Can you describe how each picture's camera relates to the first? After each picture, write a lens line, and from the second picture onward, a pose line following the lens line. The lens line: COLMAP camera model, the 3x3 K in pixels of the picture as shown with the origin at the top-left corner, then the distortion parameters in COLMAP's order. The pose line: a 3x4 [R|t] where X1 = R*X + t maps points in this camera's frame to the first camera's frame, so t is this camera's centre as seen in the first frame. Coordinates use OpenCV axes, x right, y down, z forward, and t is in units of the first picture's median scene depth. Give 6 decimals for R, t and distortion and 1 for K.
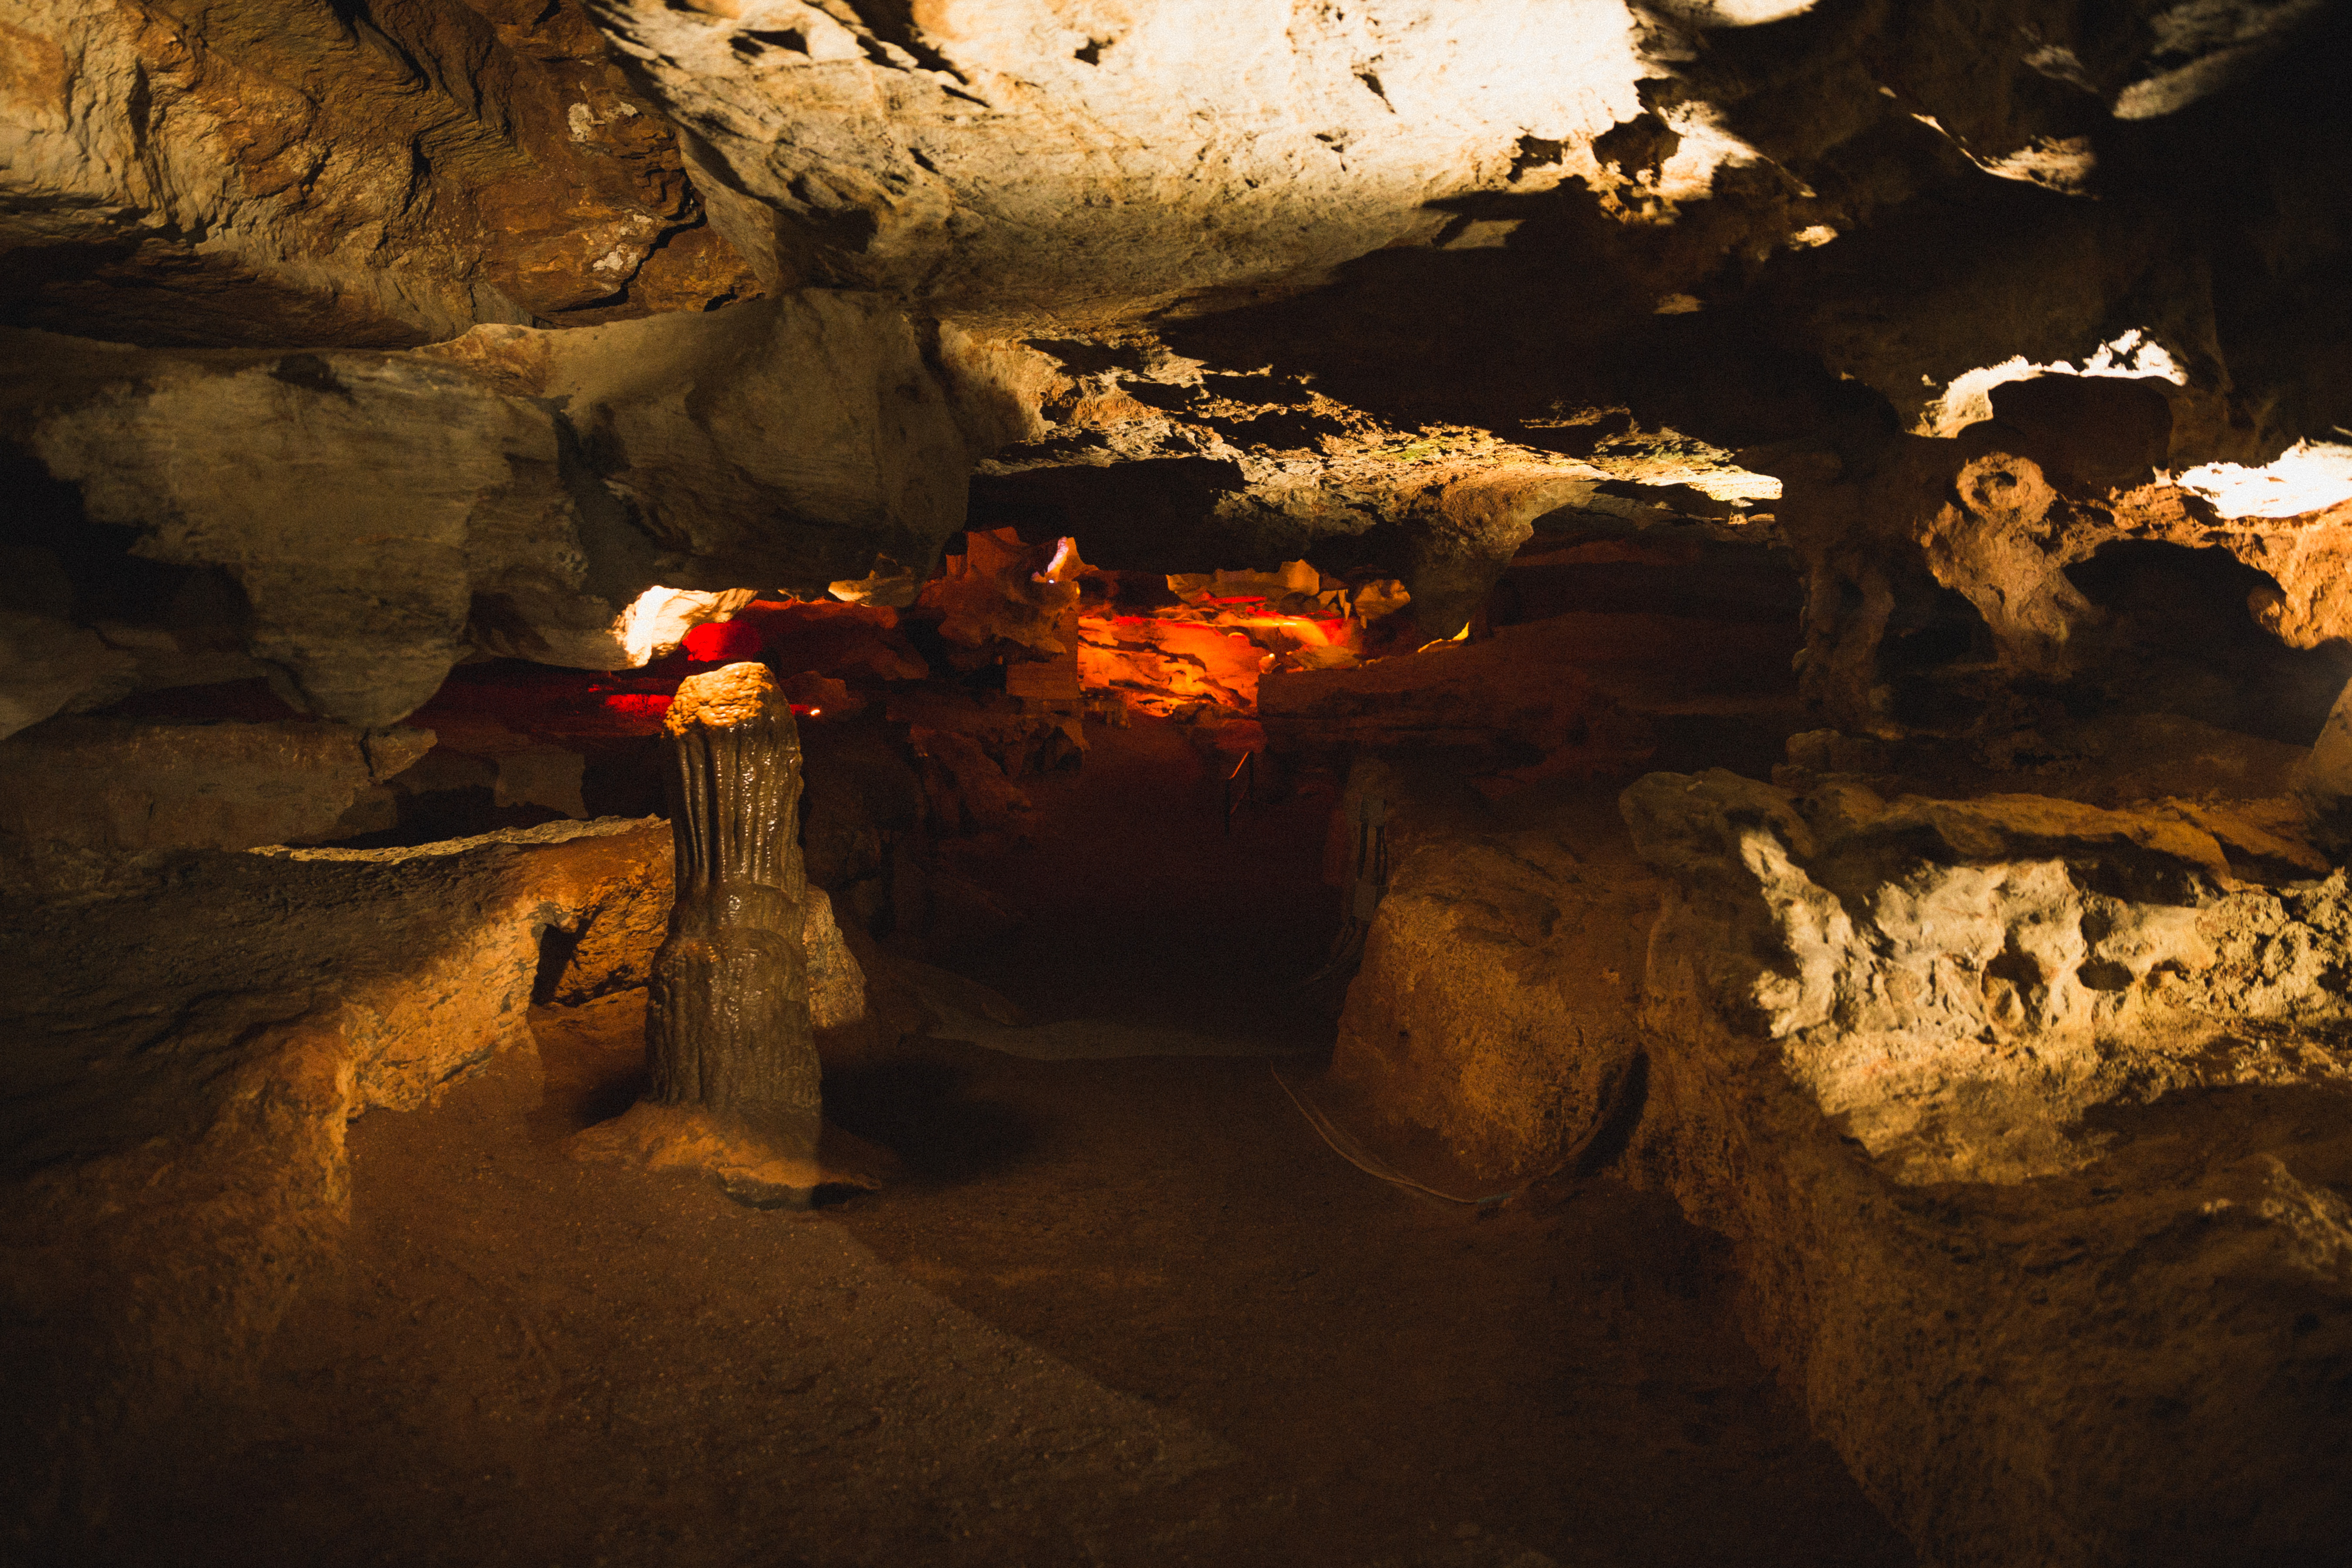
lens RADIAL K [[1669.8, 0, 1178.7], [0, 1669.8, 785.2], [0, 0, 1]] dist [-0.059914, -0.000924]
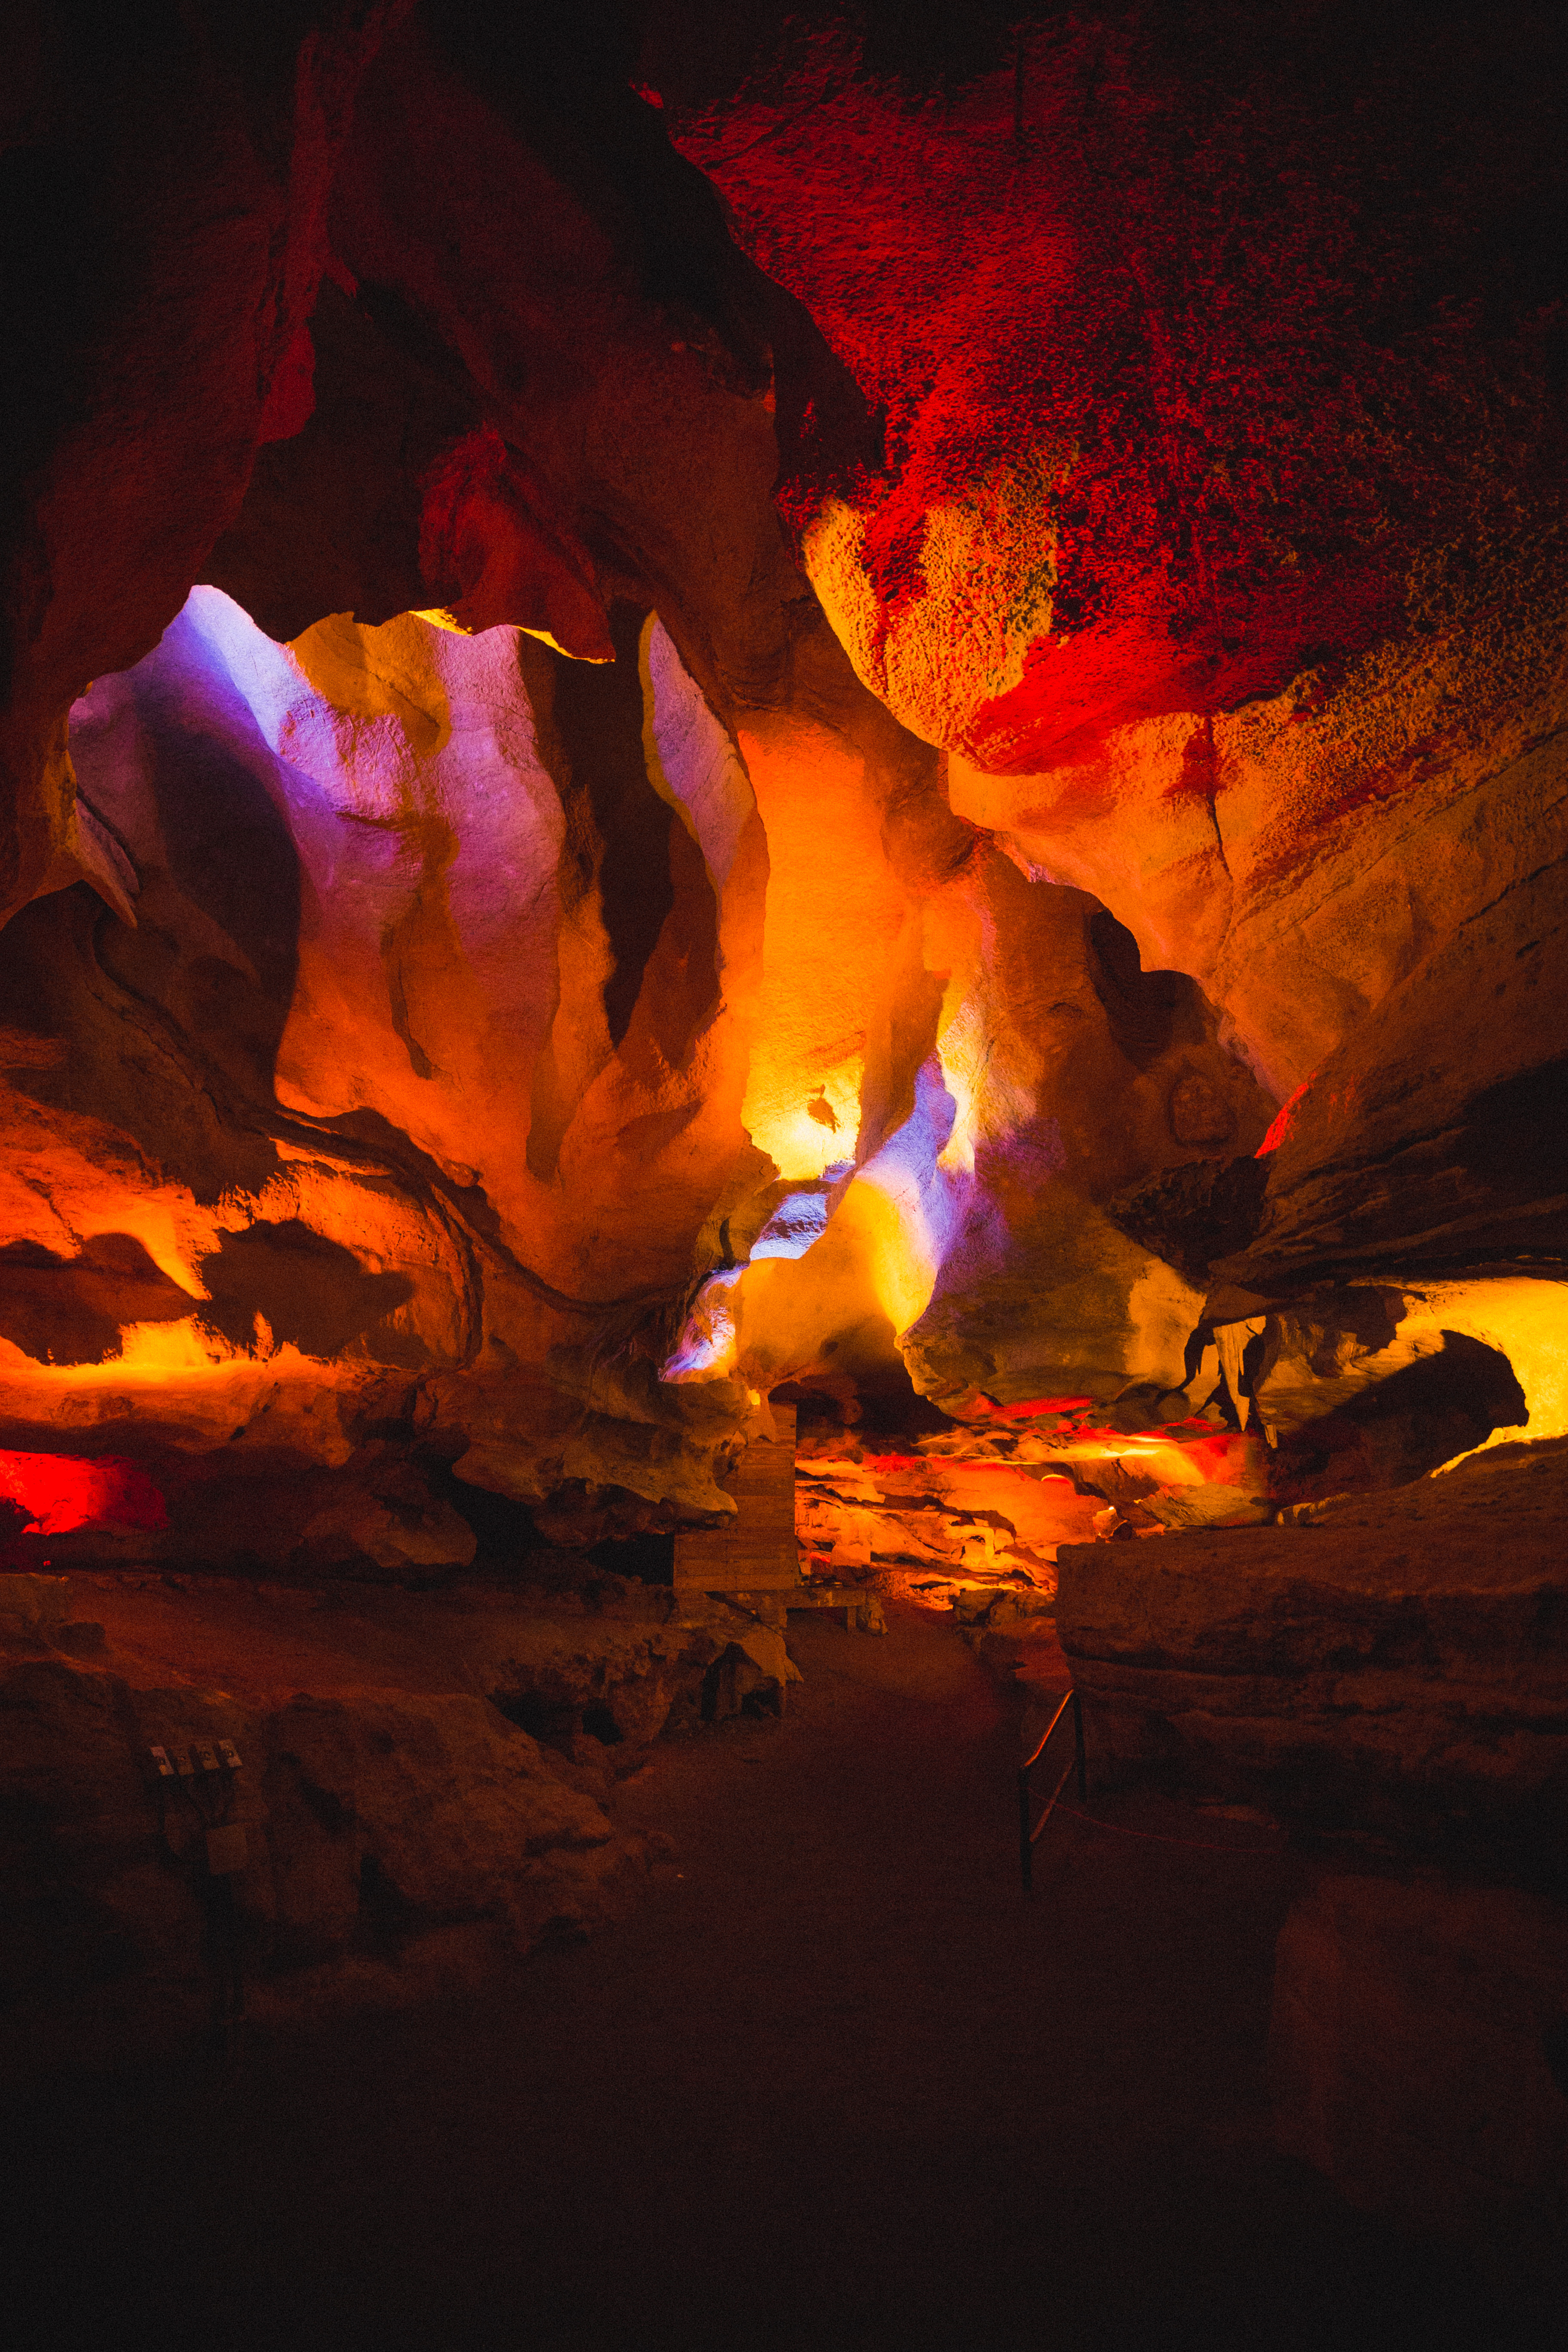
lens RADIAL K [[1669.8, 0, 779.6], [0, 1669.8, 1185.5], [0, 0, 1]] dist [-0.059914, -0.000924]
pose [[0.989065, -0.055014, -0.136834, 0.025977], [0.015366, 0.961210, -0.275388, -0.025664], [0.146676, 0.270274, 0.951545, 0.375440]]
